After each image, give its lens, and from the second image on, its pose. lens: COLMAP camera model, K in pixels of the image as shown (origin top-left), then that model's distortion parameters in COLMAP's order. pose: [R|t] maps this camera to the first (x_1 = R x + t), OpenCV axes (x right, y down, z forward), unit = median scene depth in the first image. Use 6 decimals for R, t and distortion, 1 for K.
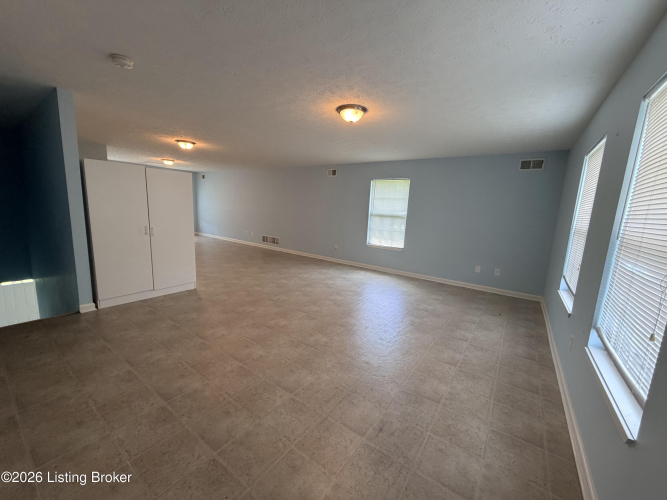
lens RADIAL K [[266.1, 0, 335.3], [0, 266.1, 250.0], [0, 0, 1]] dist [0.001306, -0.000654]
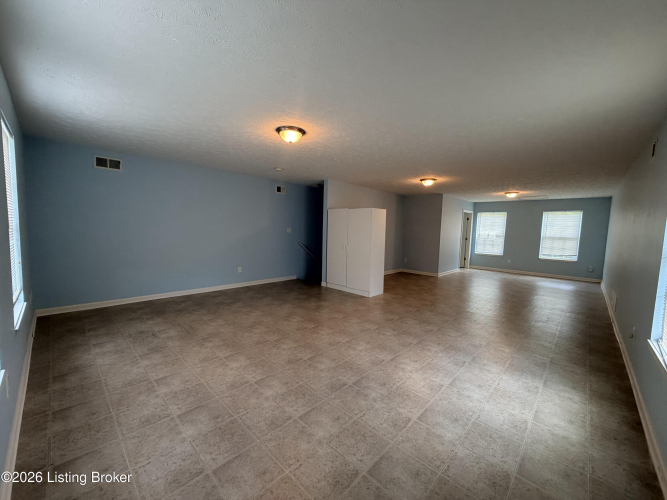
lens RADIAL K [[266.1, 0, 324.7], [0, 266.1, 244.7], [0, 0, 1]] dist [0.001306, -0.000654]
pose [[-0.163066, 0.001272, -0.986614, 0.209728], [-0.193573, 0.980522, 0.033258, -0.028468], [0.967439, 0.196405, -0.159643, 0.268579]]
